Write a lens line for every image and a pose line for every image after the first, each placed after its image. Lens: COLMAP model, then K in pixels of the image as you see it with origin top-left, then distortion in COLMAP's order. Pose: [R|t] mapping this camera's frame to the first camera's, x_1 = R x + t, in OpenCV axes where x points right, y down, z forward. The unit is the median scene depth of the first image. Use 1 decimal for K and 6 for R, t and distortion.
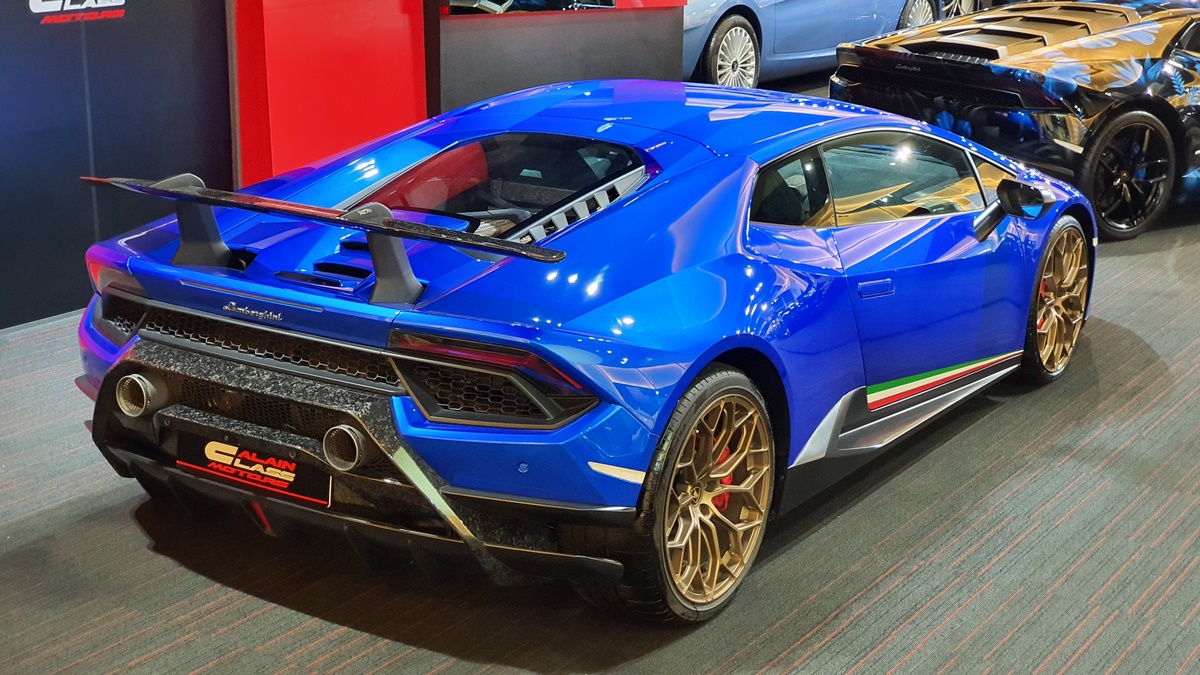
lens RADIAL K [[1761.1, 0, 602.0], [0, 1761.1, 304.8], [0, 0, 1]] dist [0.041191, 0.117740]
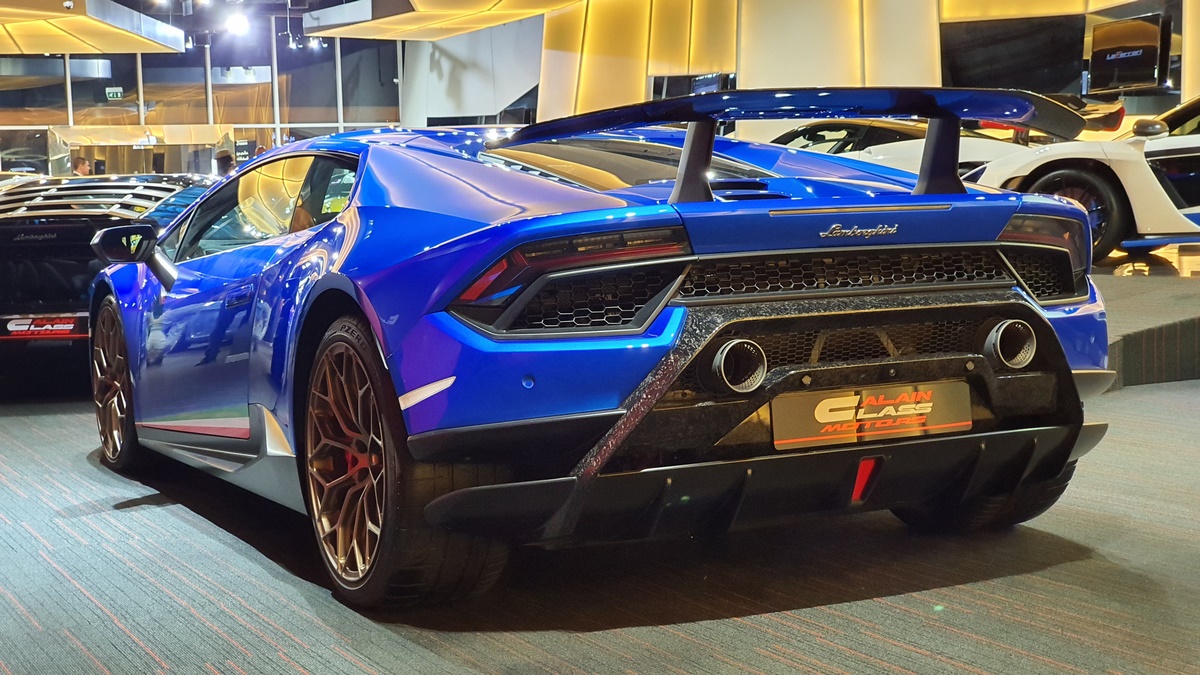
lens RADIAL K [[1772.3, 0, 600.0], [0, 1772.3, 337.5], [0, 0, 1]] dist [0.033353, 0.066747]
pose [[0.498068, -0.095910, 0.861818, -0.975828], [0.257477, 0.965399, -0.041365, 0.055443], [-0.828030, 0.242501, 0.505529, 0.646517]]
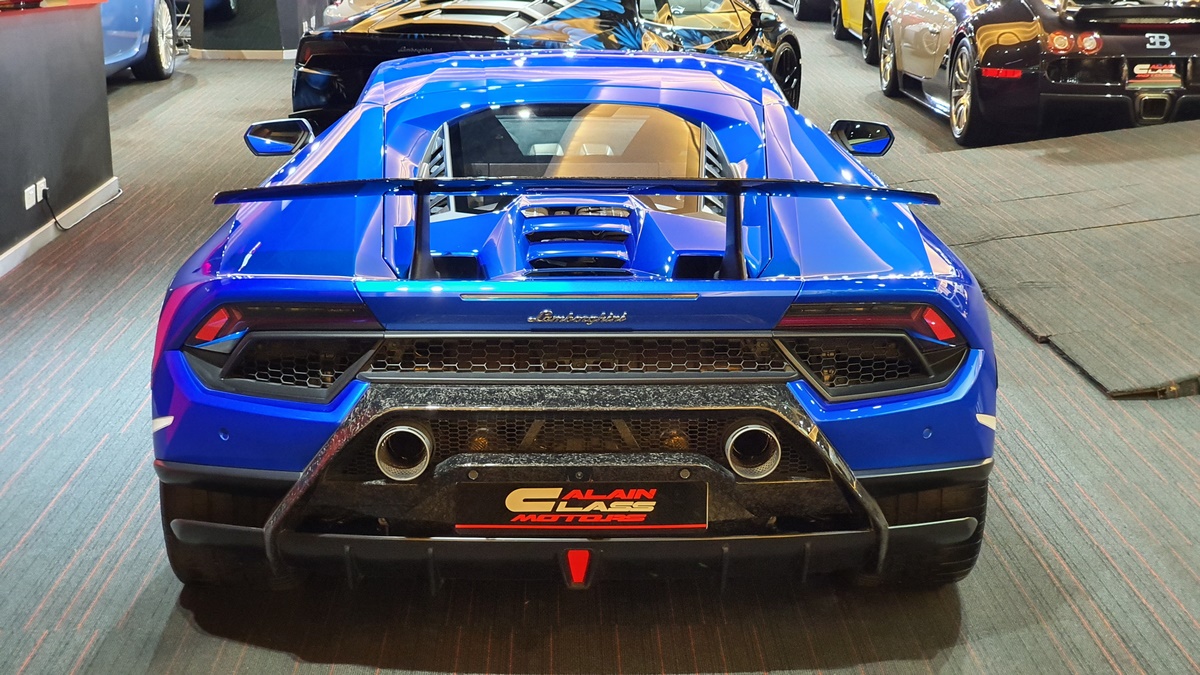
lens RADIAL K [[1771.3, 0, 611.4], [0, 1771.3, 336.3], [0, 0, 1]] dist [0.027131, 0.133968]
pose [[0.821594, -0.153609, 0.548988, -0.607658], [0.151882, 0.987187, 0.048919, -0.023854], [-0.549469, 0.043190, 0.834397, 0.295900]]
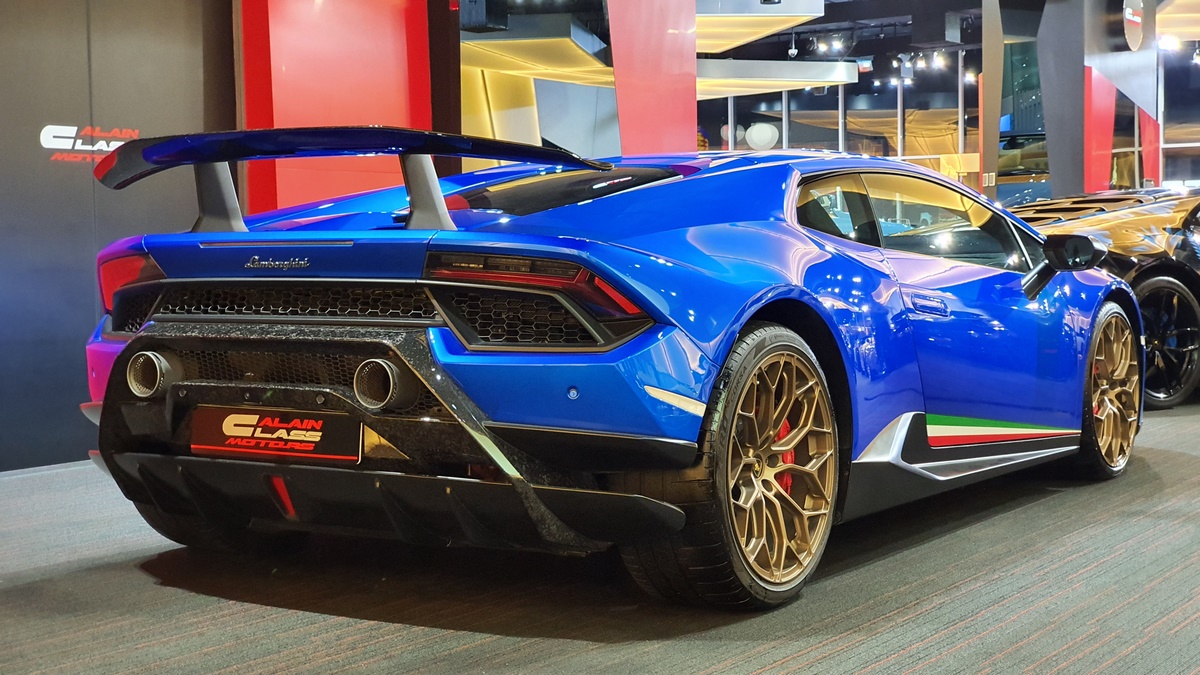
lens RADIAL K [[1771.3, 0, 611.4], [0, 1771.3, 336.3], [0, 0, 1]] dist [0.027131, 0.133968]
pose [[0.999579, -0.026704, 0.011346, -0.031290], [0.028455, 0.978651, -0.203549, 0.227414], [-0.005668, 0.203786, 0.978999, 0.084036]]
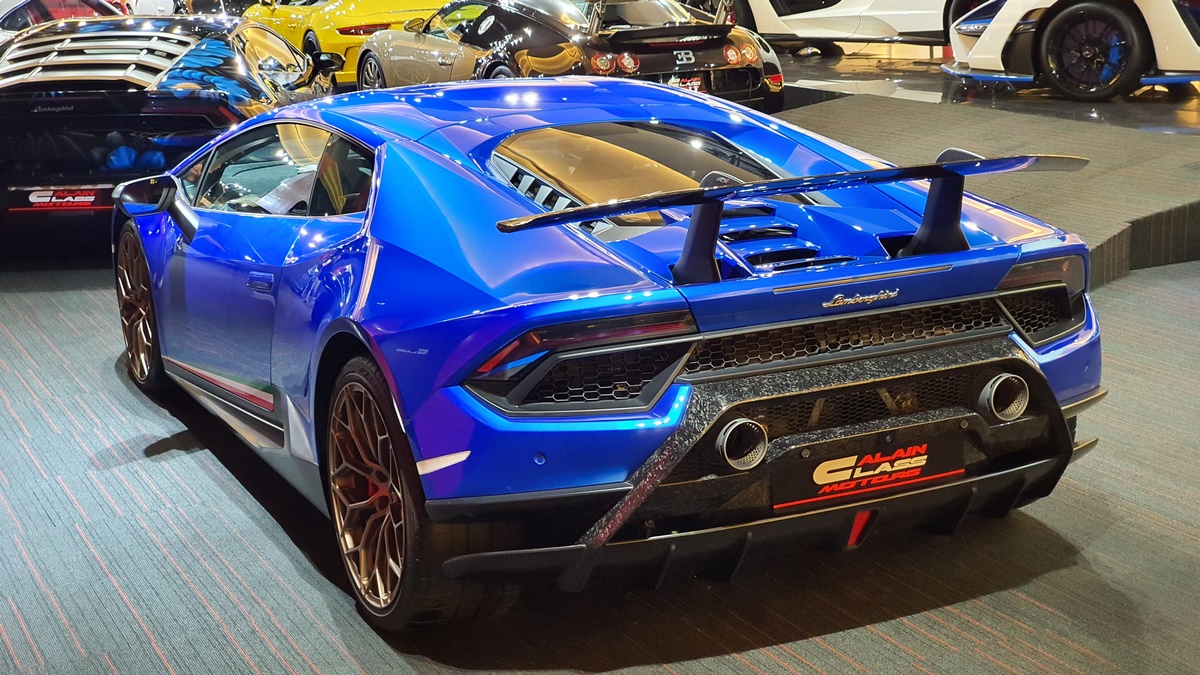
lens RADIAL K [[1771.3, 0, 611.4], [0, 1771.3, 336.3], [0, 0, 1]] dist [0.027131, 0.133968]
pose [[0.502633, -0.227670, 0.833982, -0.972962], [0.252791, 0.961241, 0.110057, -0.103730], [-0.826715, 0.155505, 0.540704, 0.593309]]
